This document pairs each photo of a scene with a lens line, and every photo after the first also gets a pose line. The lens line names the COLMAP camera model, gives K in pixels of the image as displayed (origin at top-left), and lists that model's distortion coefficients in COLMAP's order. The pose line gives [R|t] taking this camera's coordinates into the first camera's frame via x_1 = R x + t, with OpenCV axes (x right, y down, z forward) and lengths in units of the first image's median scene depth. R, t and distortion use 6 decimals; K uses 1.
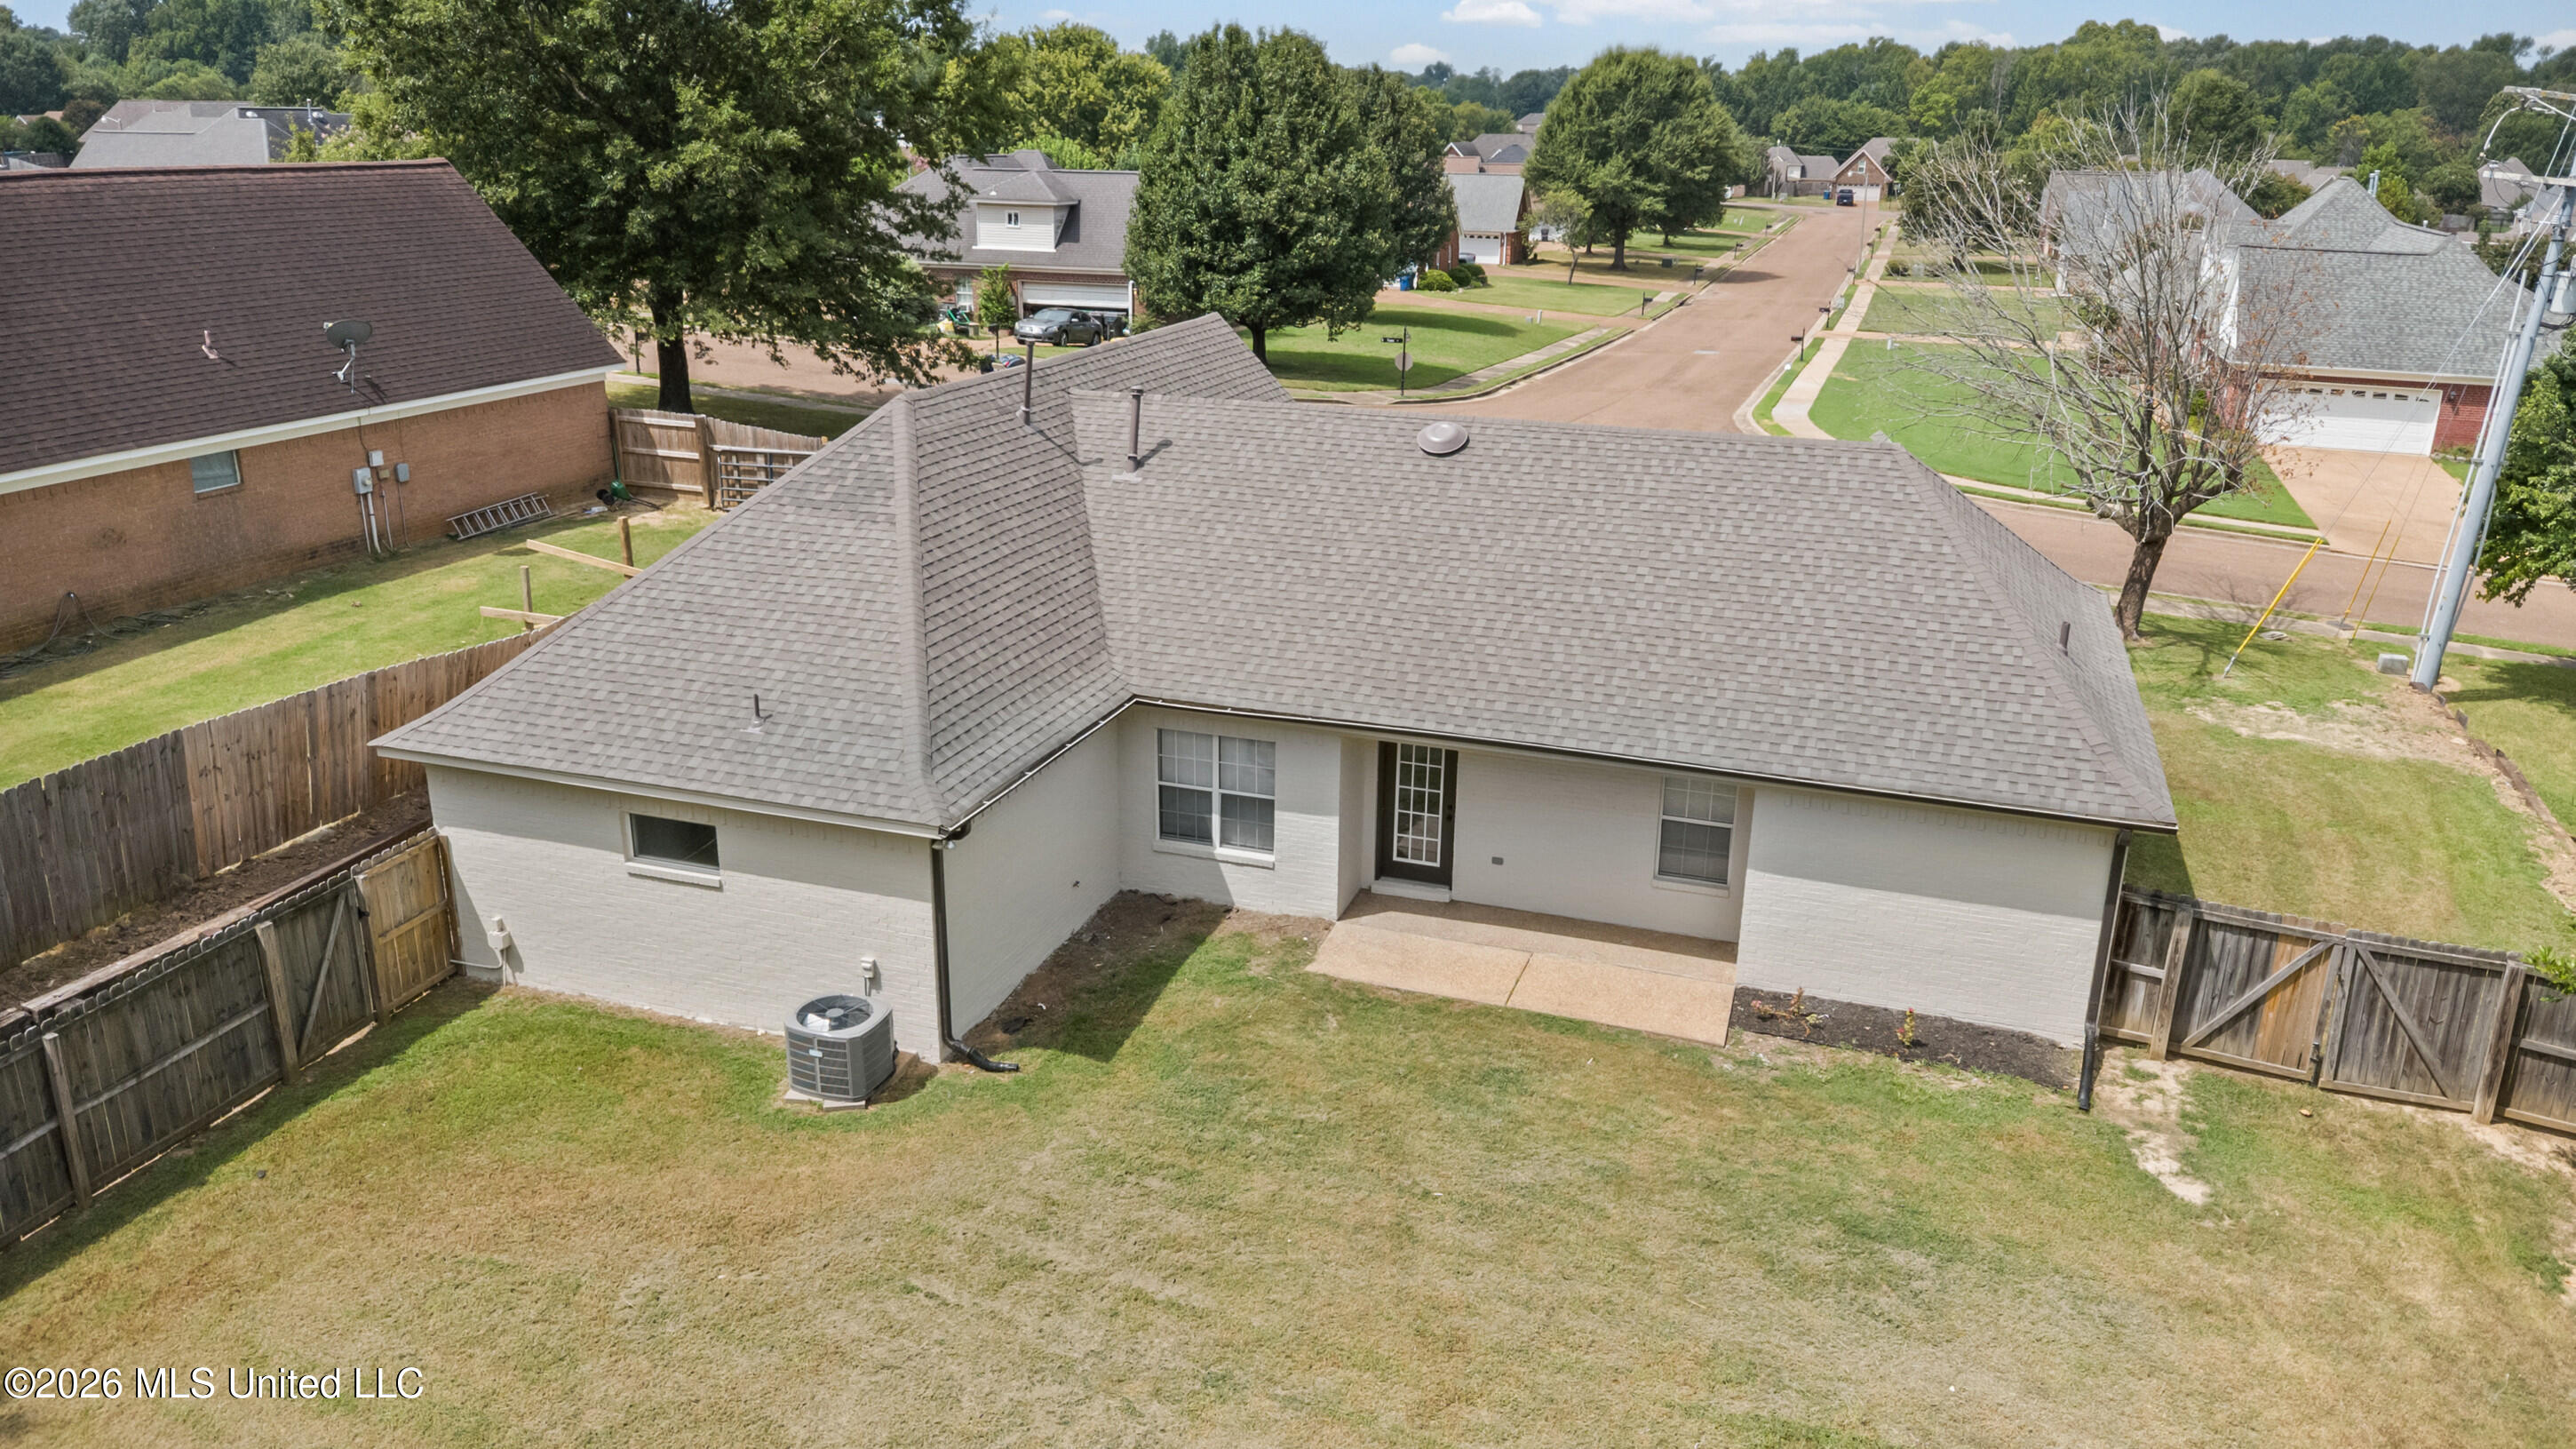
lens RADIAL K [[1816.5, 0, 1288.0], [0, 1816.5, 724.5], [0, 0, 1]] dist [0.004404, -0.000050]
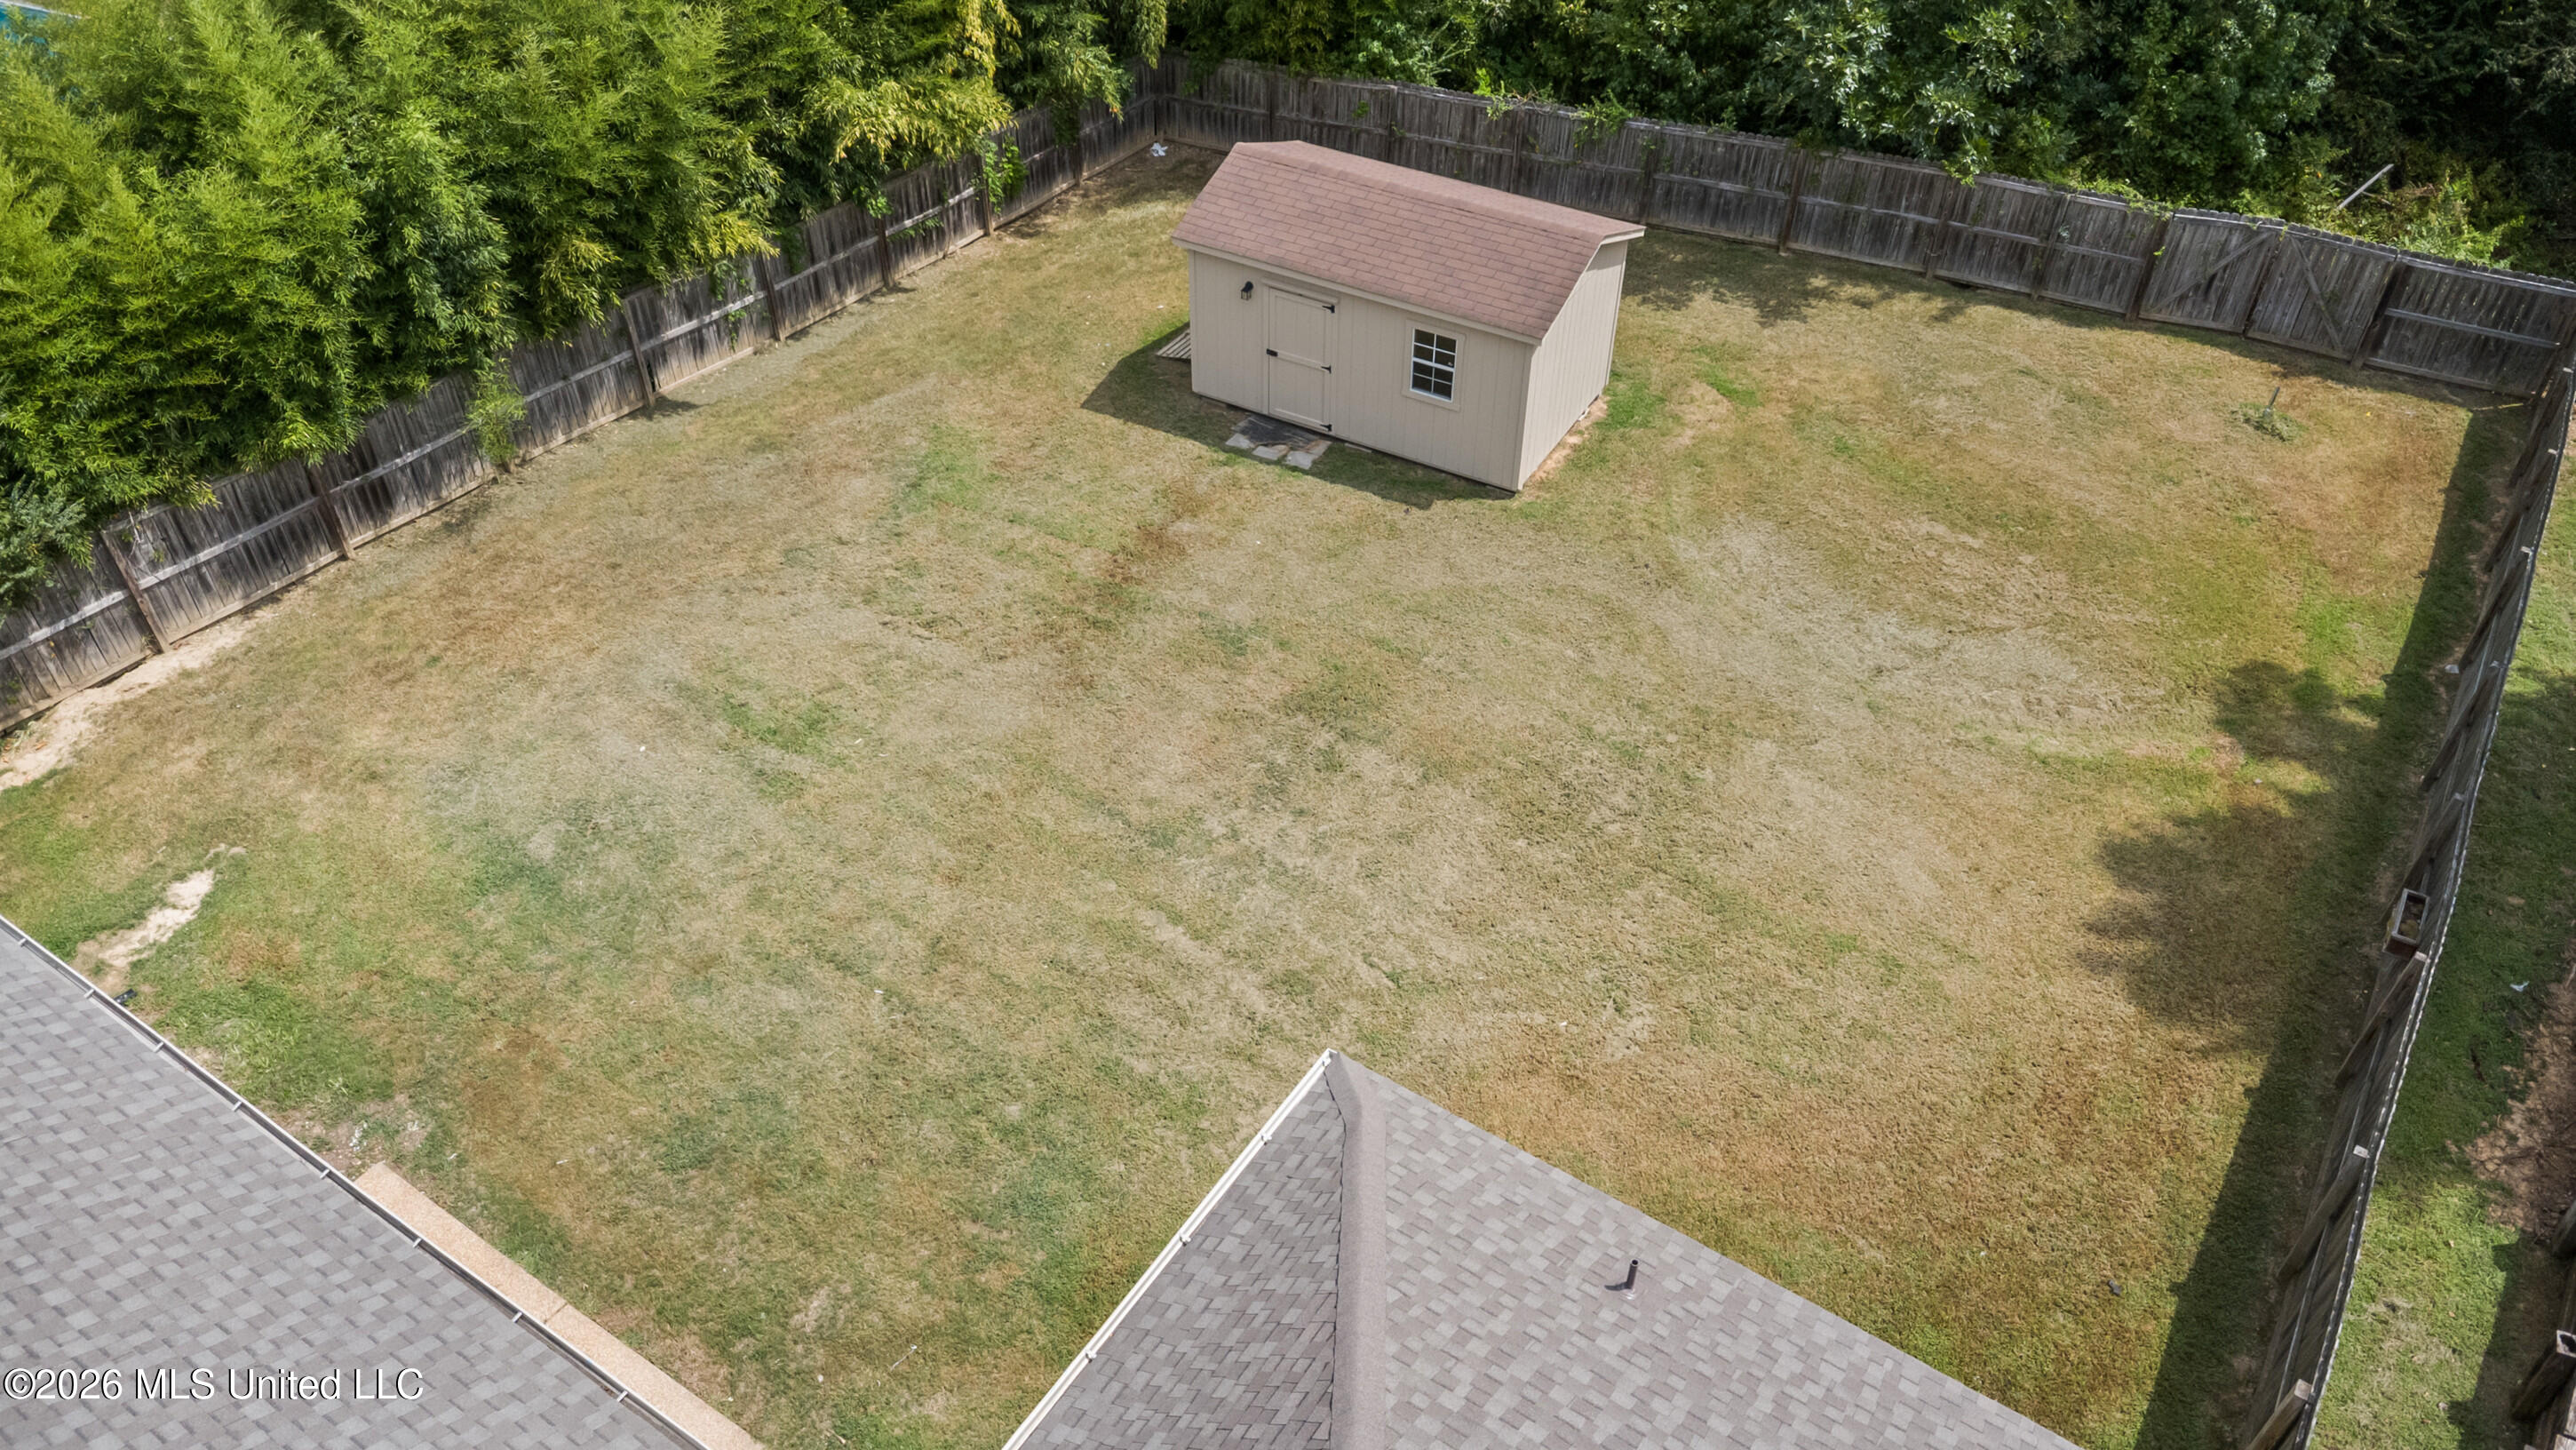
lens RADIAL K [[1816.6, 0, 1288.0], [0, 1816.6, 725.0], [0, 0, 1]] dist [0.004404, -0.000050]
pose [[-0.967806, -0.180869, 0.175035, -0.293557], [0.064349, 0.494506, 0.866789, -0.689195], [-0.243331, 0.850147, -0.466948, 1.324147]]
